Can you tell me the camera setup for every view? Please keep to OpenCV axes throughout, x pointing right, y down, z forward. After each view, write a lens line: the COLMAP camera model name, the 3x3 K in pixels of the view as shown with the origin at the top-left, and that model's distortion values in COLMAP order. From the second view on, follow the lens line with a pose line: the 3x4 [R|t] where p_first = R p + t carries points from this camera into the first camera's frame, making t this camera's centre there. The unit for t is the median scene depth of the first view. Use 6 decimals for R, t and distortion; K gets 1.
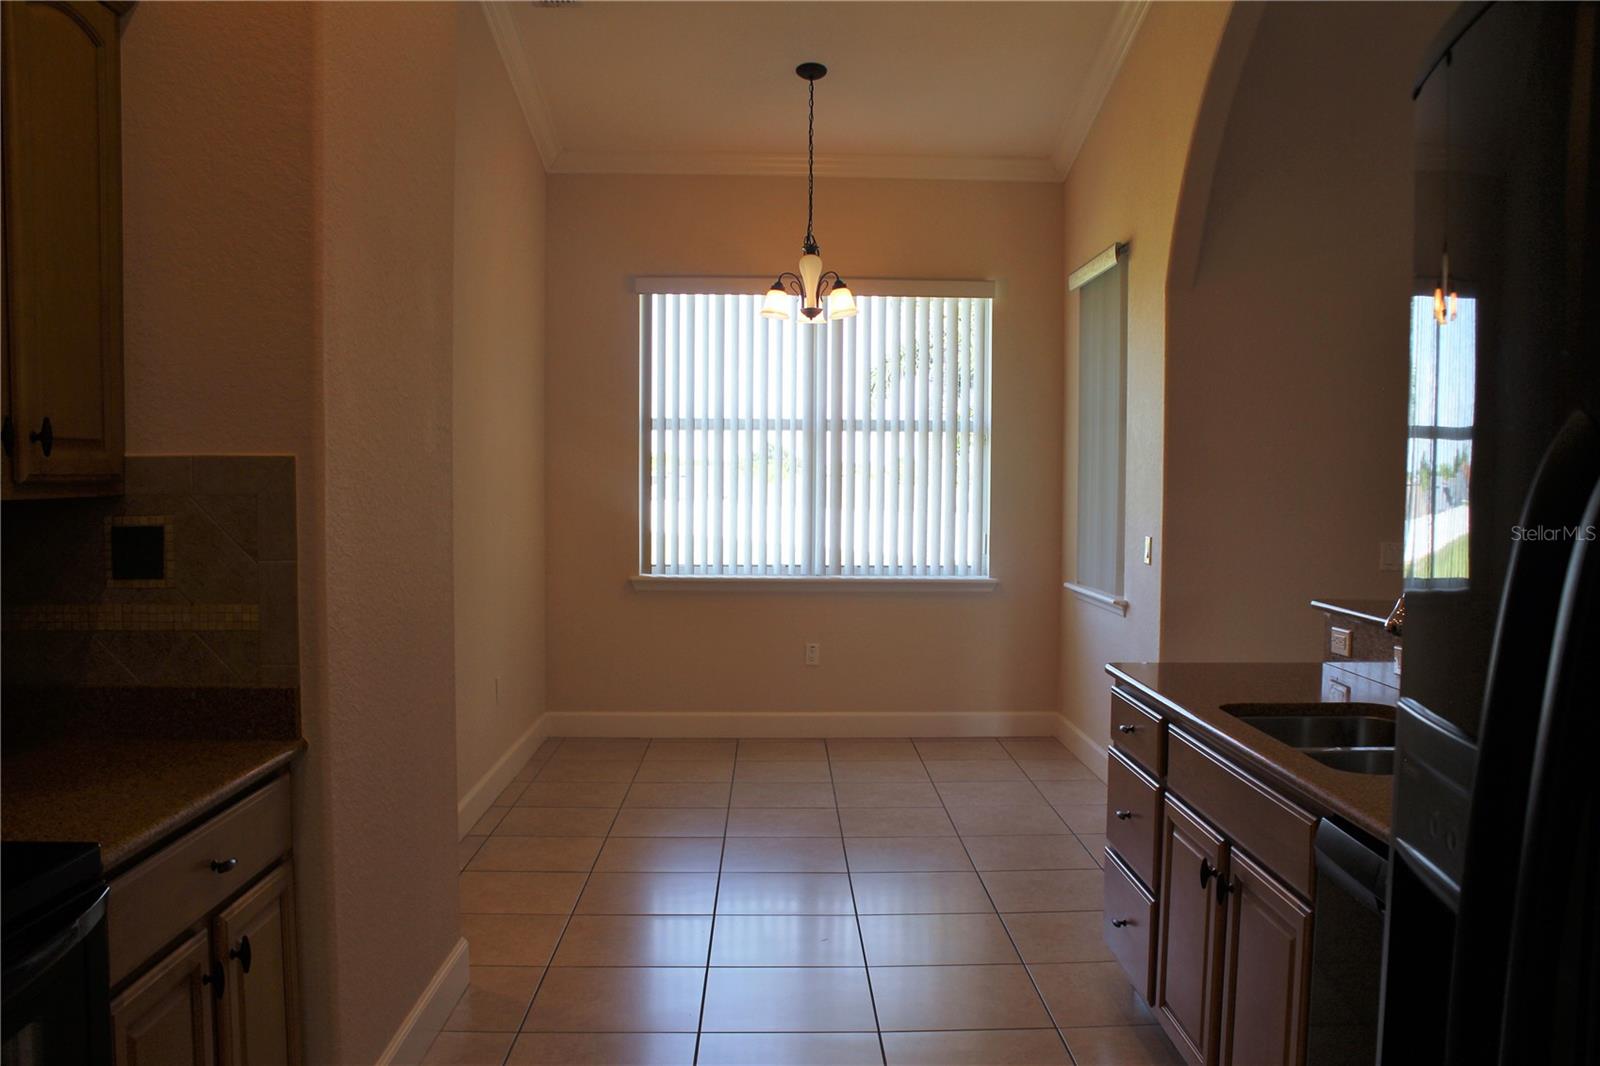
lens RADIAL K [[1334.4, 0, 805.2], [0, 1334.4, 538.9], [0, 0, 1]] dist [-0.107853, -0.005228]
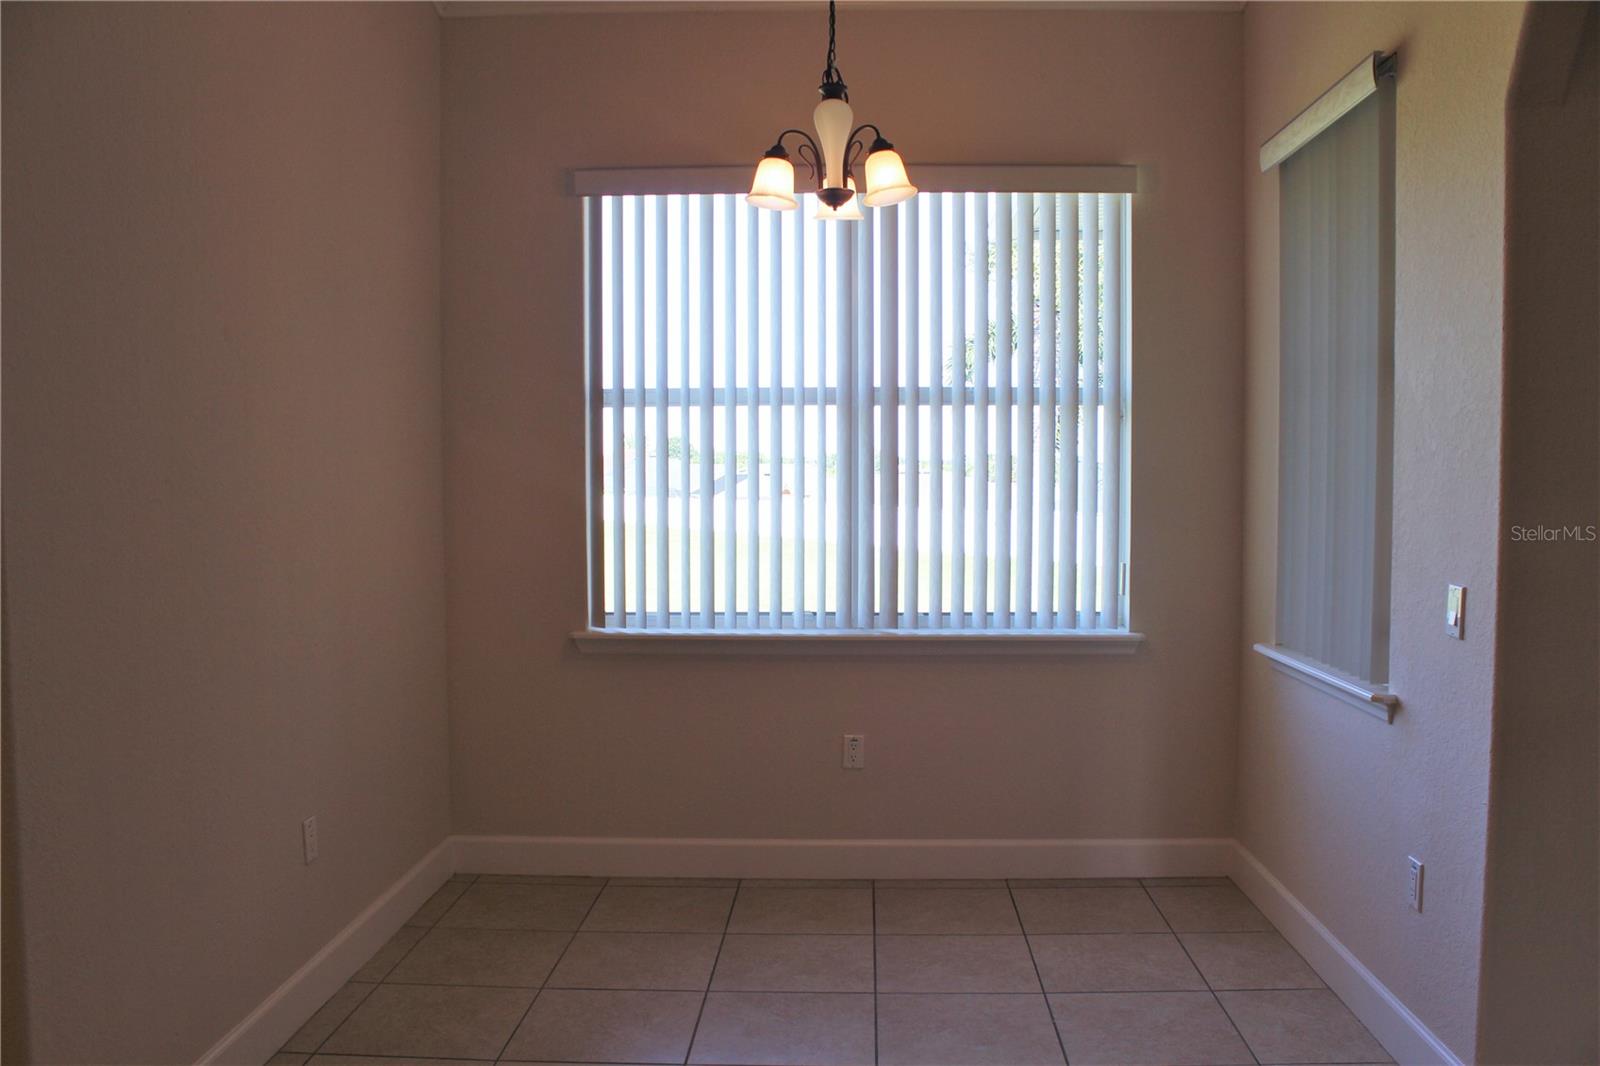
lens RADIAL K [[1334.4, 0, 805.2], [0, 1334.4, 538.9], [0, 0, 1]] dist [-0.107853, -0.005228]
pose [[0.997838, -0.005439, -0.065495, 0.024977], [0.005574, 0.999983, 0.001880, -0.017924], [0.065483, -0.002241, 0.997851, 0.358503]]
